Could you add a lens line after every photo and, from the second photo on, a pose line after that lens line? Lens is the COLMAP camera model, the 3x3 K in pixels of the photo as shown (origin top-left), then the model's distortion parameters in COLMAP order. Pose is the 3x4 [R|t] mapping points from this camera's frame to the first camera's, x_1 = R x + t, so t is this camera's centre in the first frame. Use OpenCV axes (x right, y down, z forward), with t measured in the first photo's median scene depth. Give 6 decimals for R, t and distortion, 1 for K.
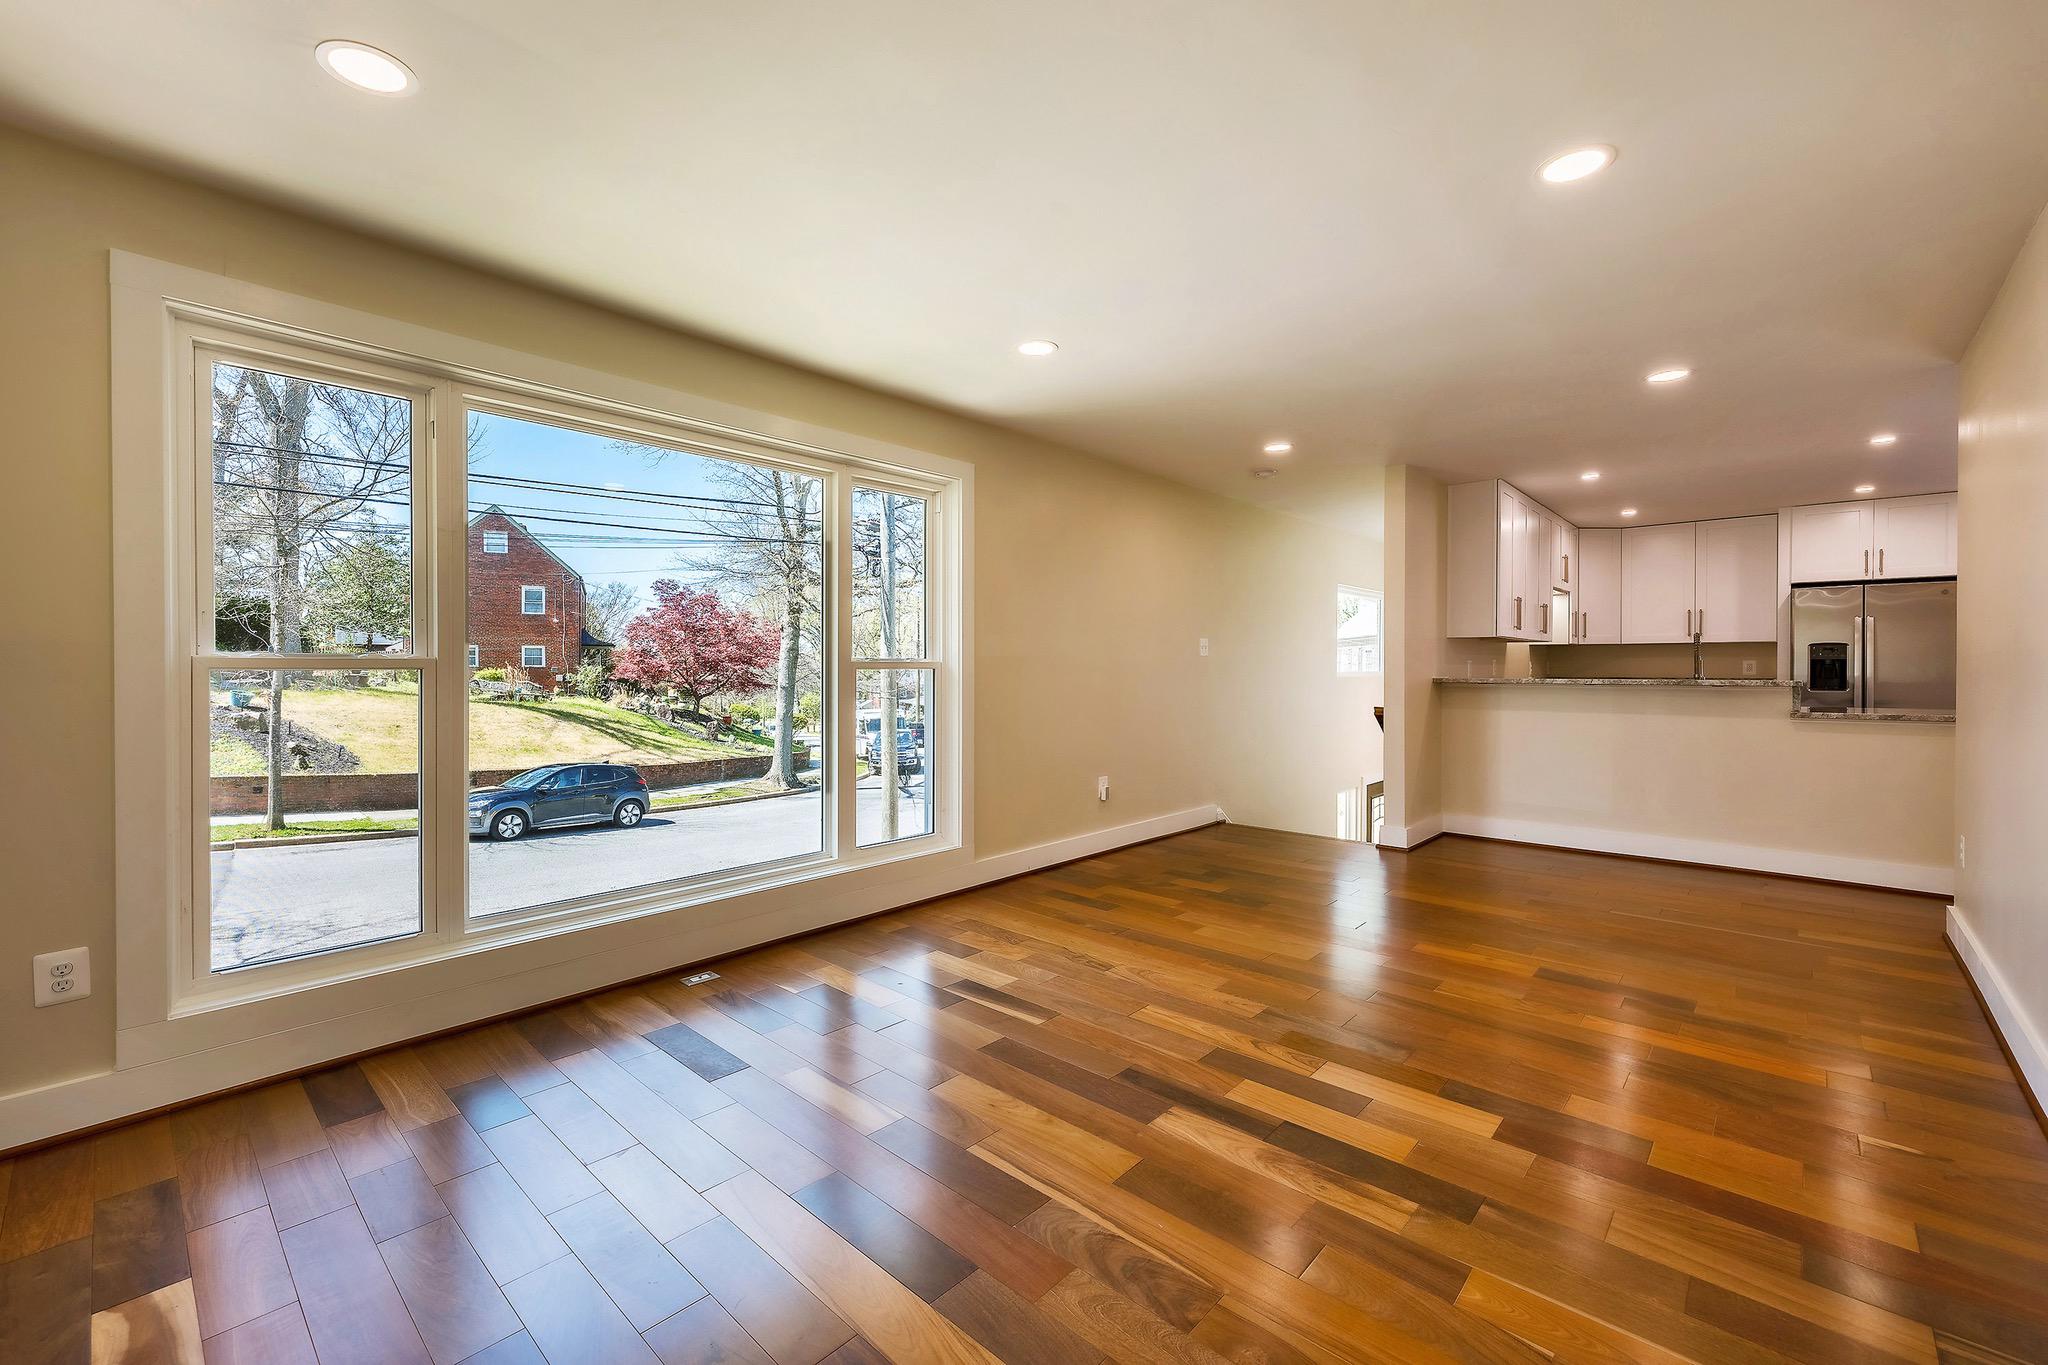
lens RADIAL K [[847.7, 0, 1008.7], [0, 847.7, 662.0], [0, 0, 1]] dist [-0.005431, -0.000067]
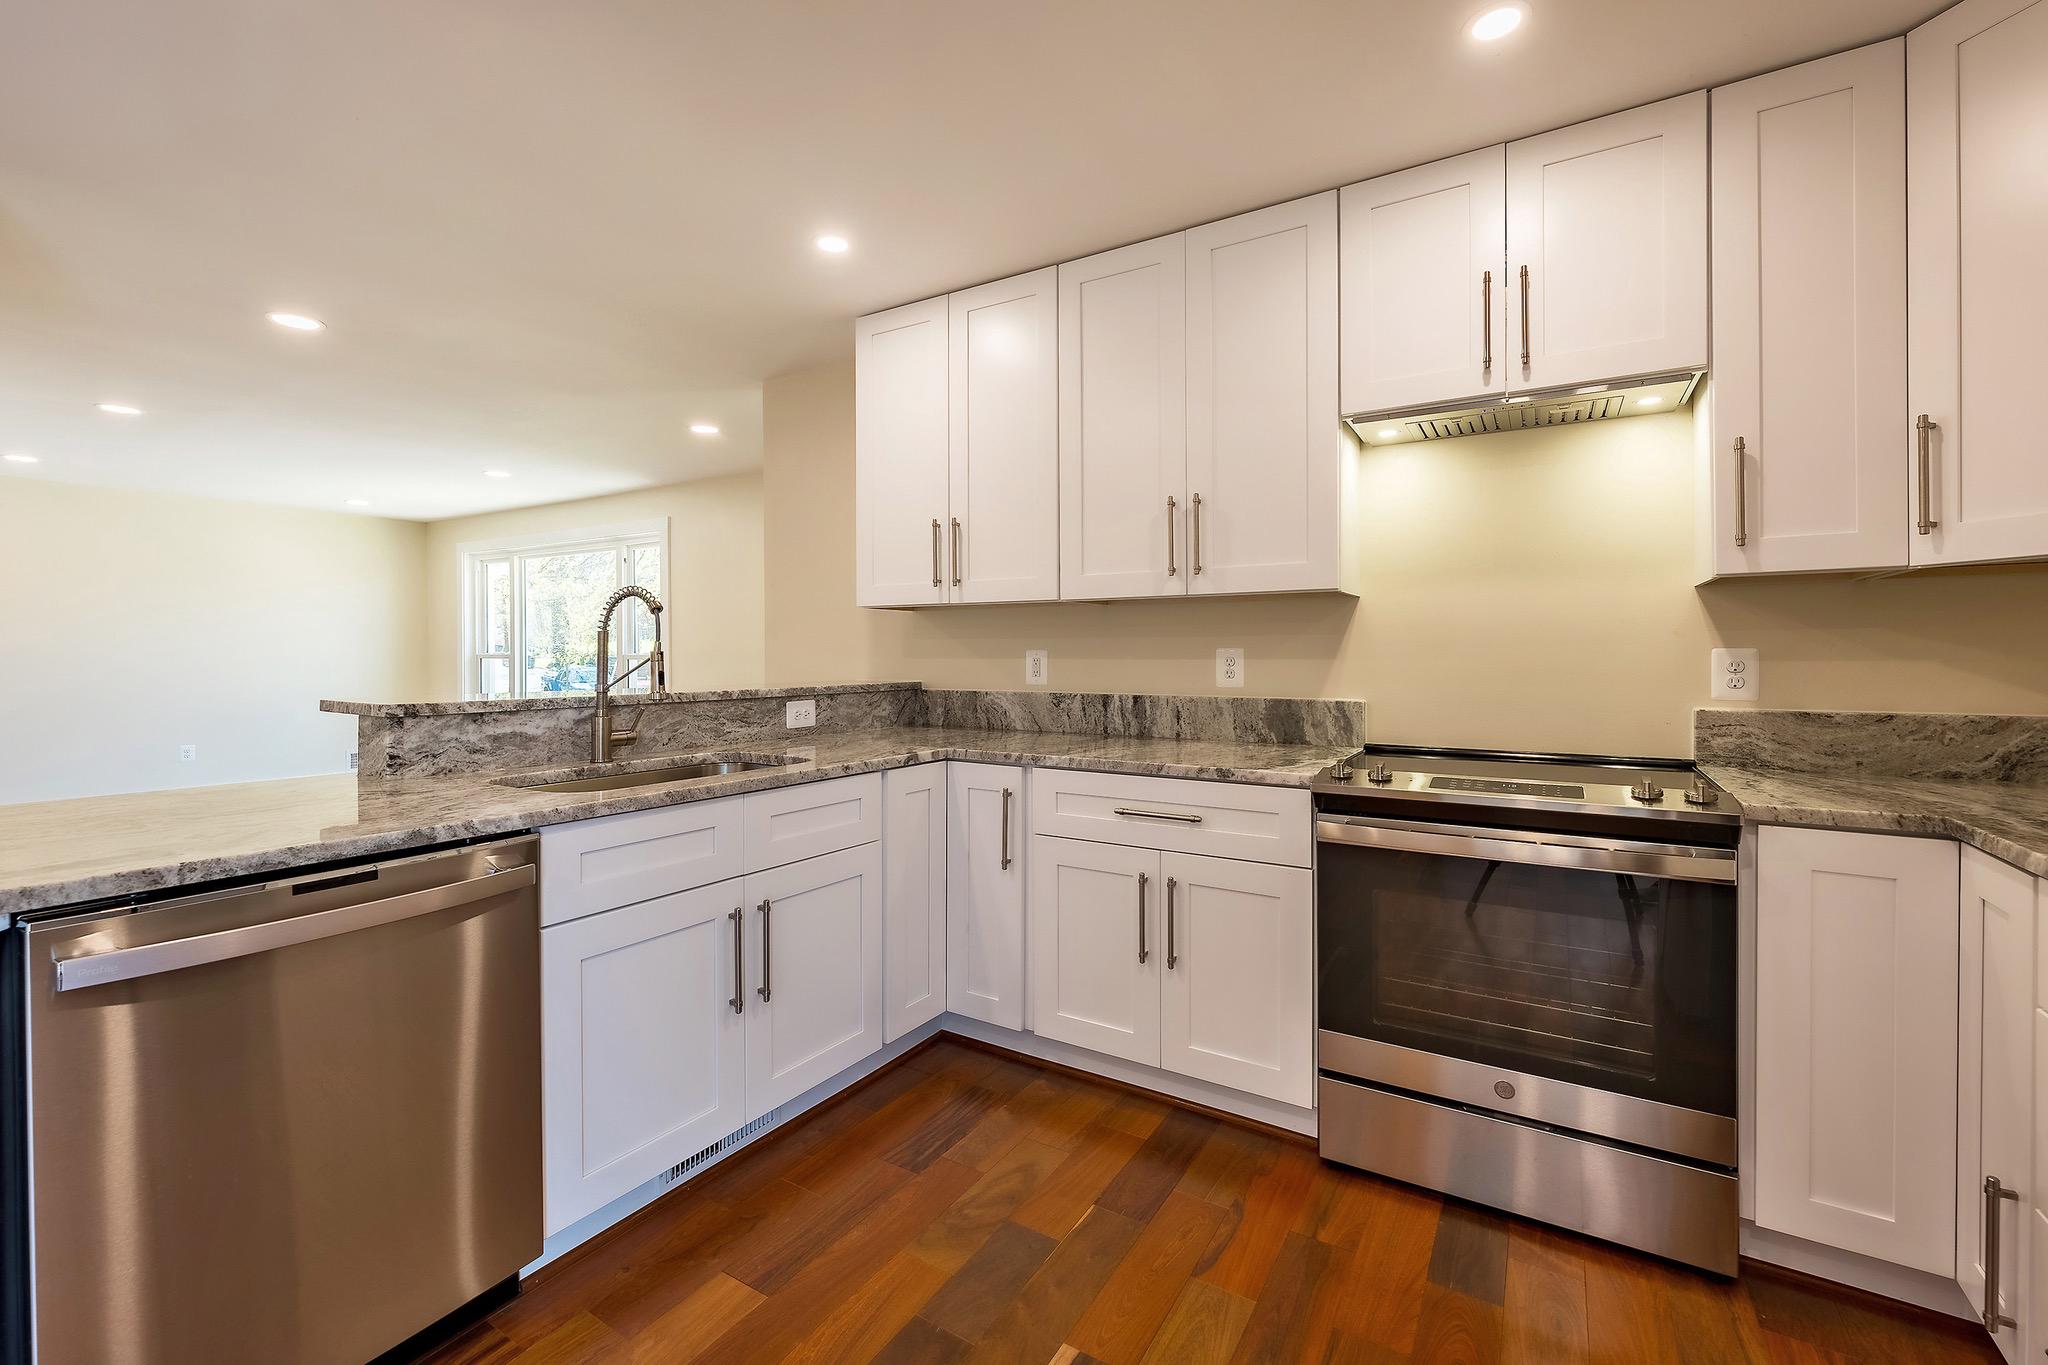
lens RADIAL K [[847.7, 0, 1015.7], [0, 847.7, 662.0], [0, 0, 1]] dist [-0.005431, -0.000067]
pose [[0.193316, 0.005649, -0.981120, 1.641223], [0.006982, 0.999950, 0.007133, 0.000721], [0.981112, -0.008230, 0.193267, 1.439674]]
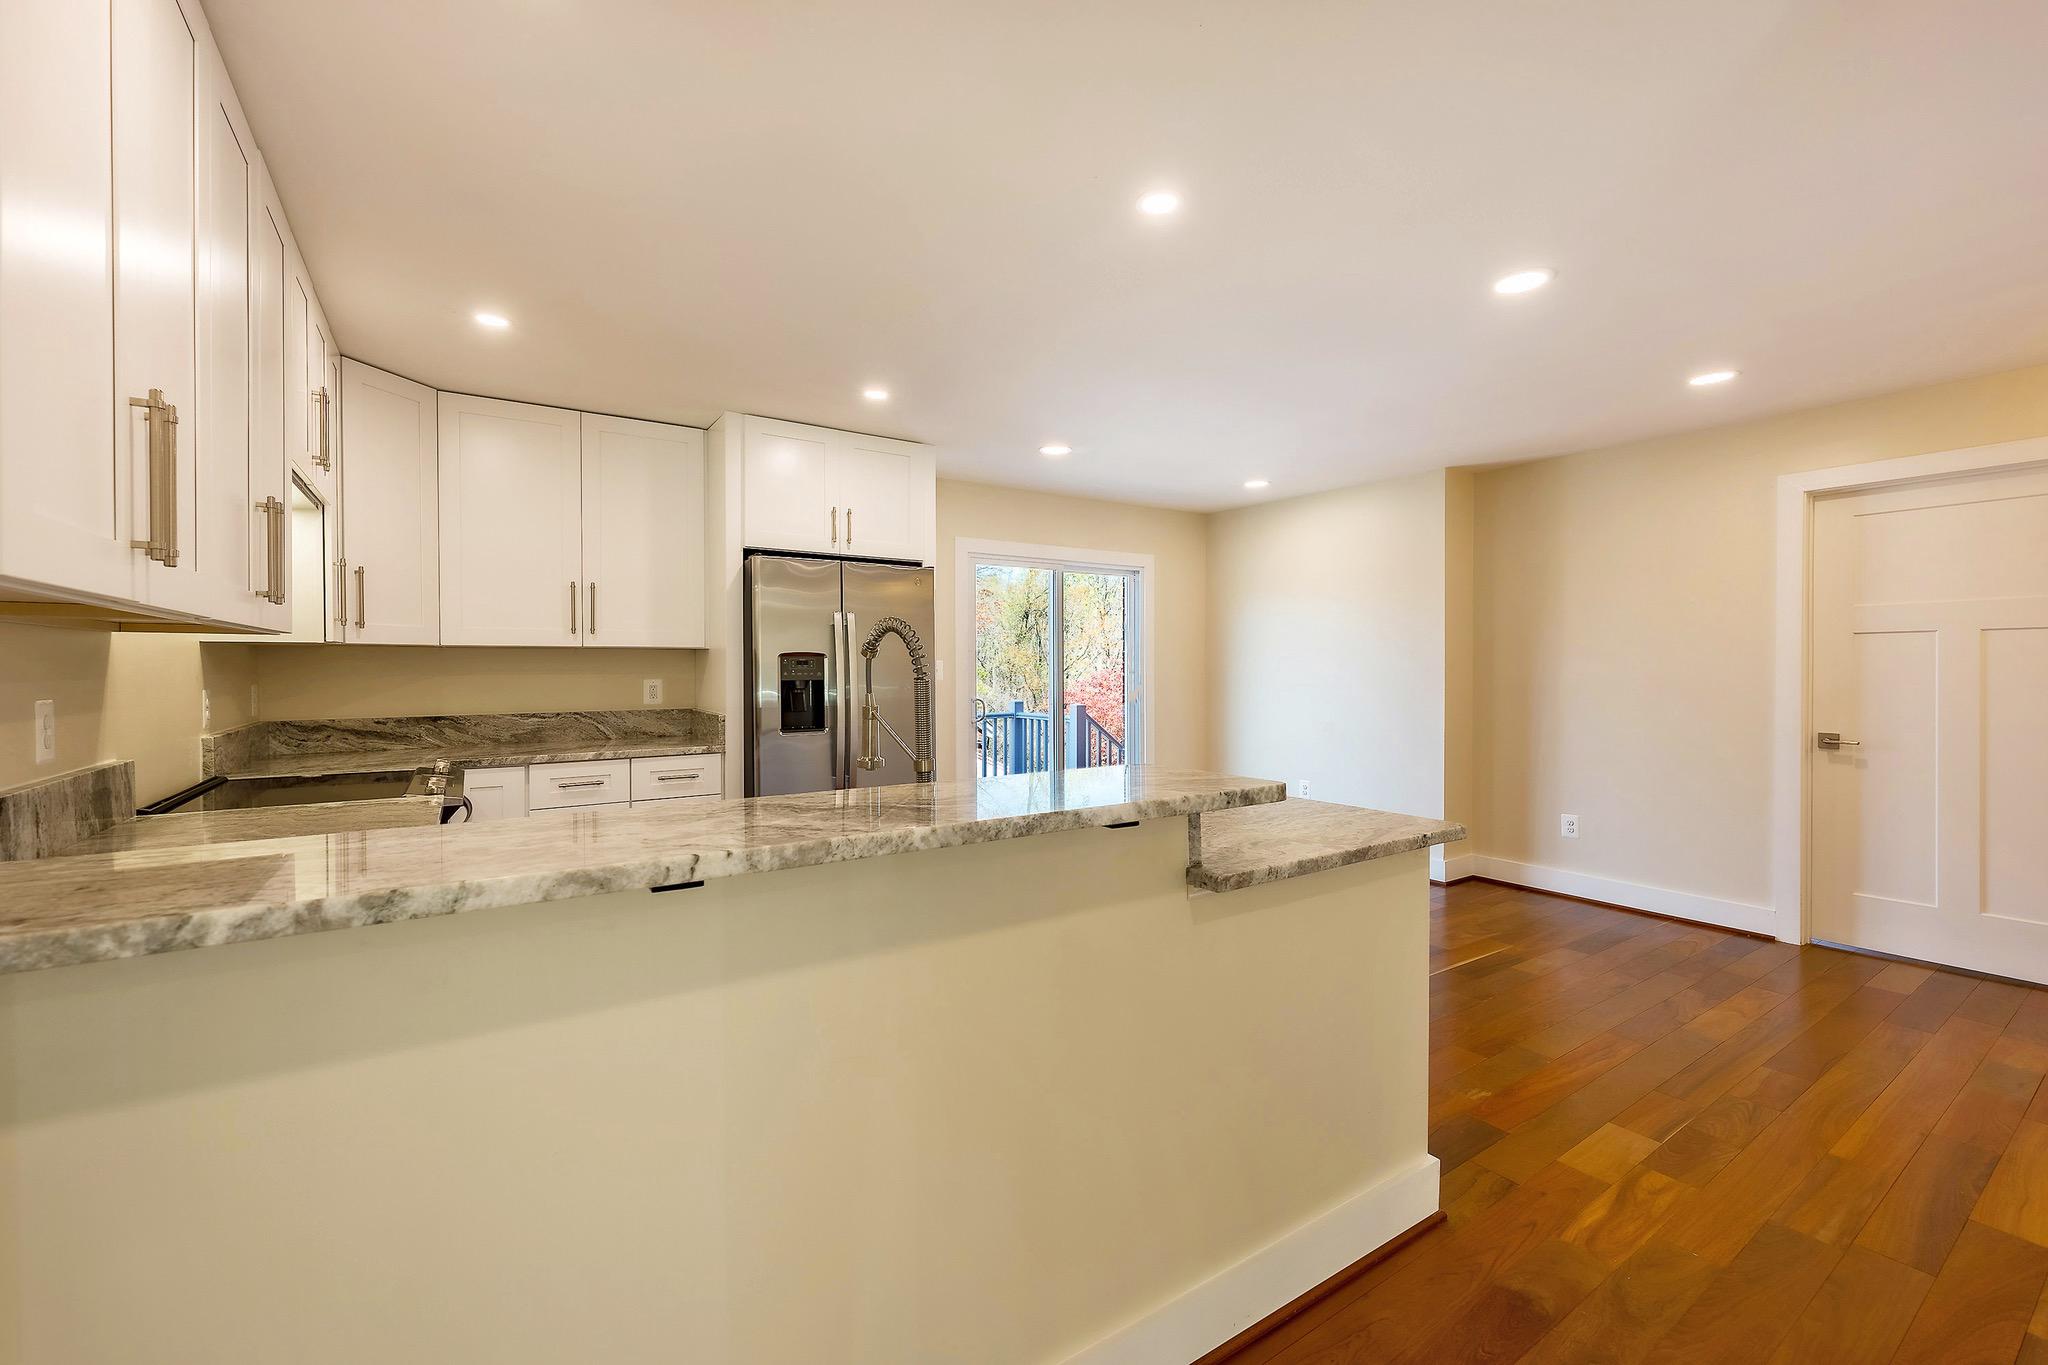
lens RADIAL K [[847.7, 0, 1013.9], [0, 847.7, 690.1], [0, 0, 1]] dist [-0.005431, -0.000067]
pose [[0.241838, -0.022668, 0.970052, 0.698132], [-0.004504, 0.999690, 0.024483, -0.018947], [-0.970306, -0.010290, 0.241661, 1.153810]]
